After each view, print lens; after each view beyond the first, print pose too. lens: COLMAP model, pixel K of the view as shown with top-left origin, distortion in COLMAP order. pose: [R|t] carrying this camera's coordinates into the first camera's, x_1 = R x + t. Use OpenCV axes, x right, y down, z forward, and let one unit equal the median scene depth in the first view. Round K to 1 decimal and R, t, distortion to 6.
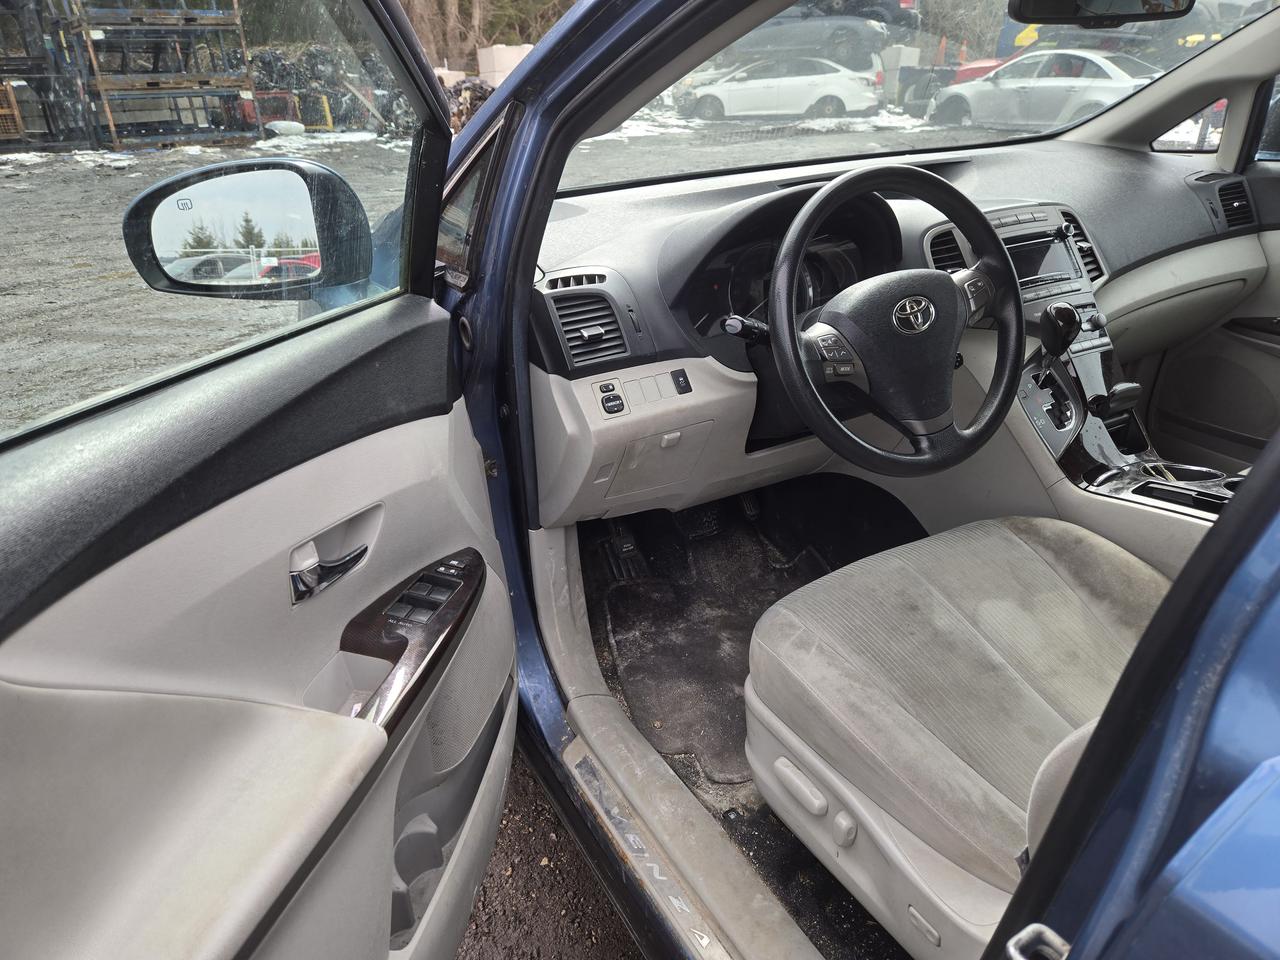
lens RADIAL K [[865.1, 0, 632.3], [0, 865.1, 478.0], [0, 0, 1]] dist [0.049293, -0.048750]
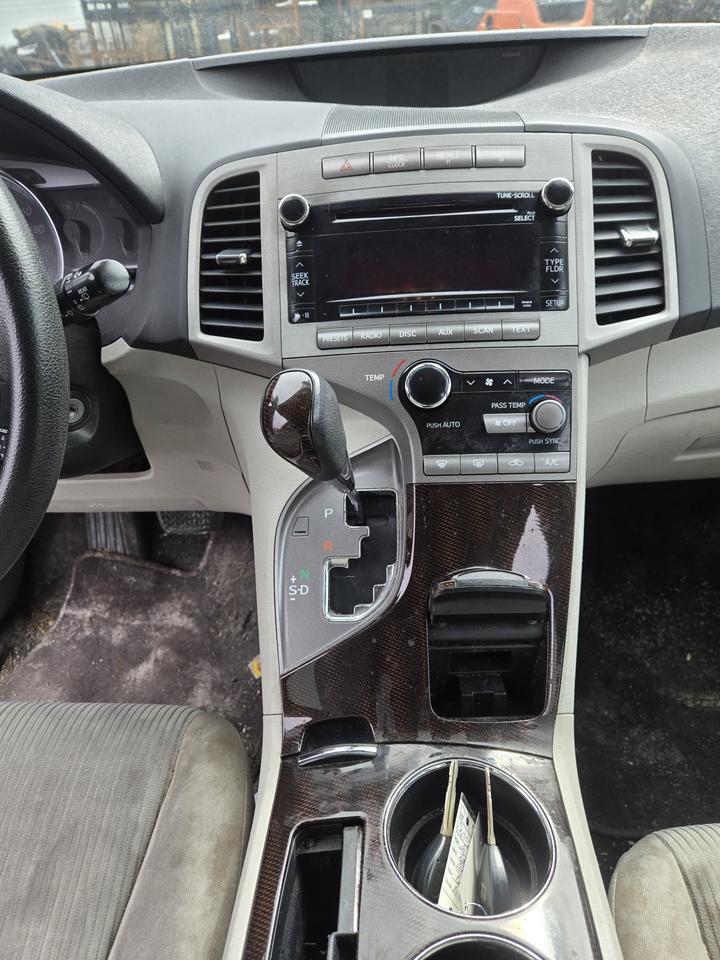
lens RADIAL K [[648.8, 0, 374.4], [0, 648.8, 486.6], [0, 0, 1]] dist [0.049293, -0.048750]
pose [[0.862706, 0.282311, -0.419570, 0.411187], [-0.185757, 0.948578, 0.256311, -0.144328], [0.470354, -0.143183, 0.870785, 0.441914]]
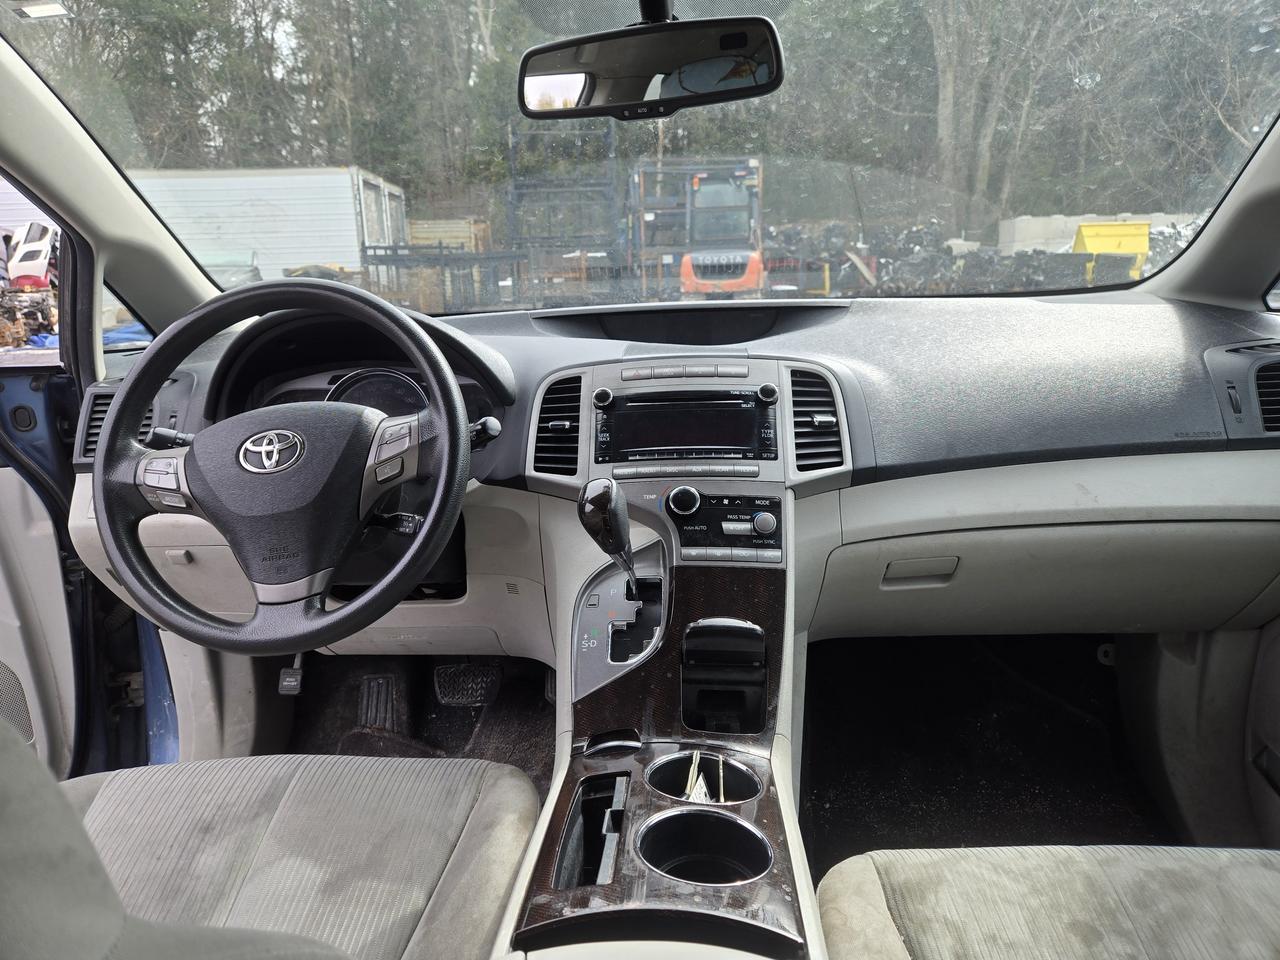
lens RADIAL K [[865.1, 0, 632.3], [0, 865.1, 478.0], [0, 0, 1]] dist [0.049293, -0.048750]
pose [[0.842462, 0.135386, -0.521467, 0.536566], [-0.223556, 0.968495, -0.109723, -0.078215], [0.490183, 0.209015, 0.846187, 0.248584]]
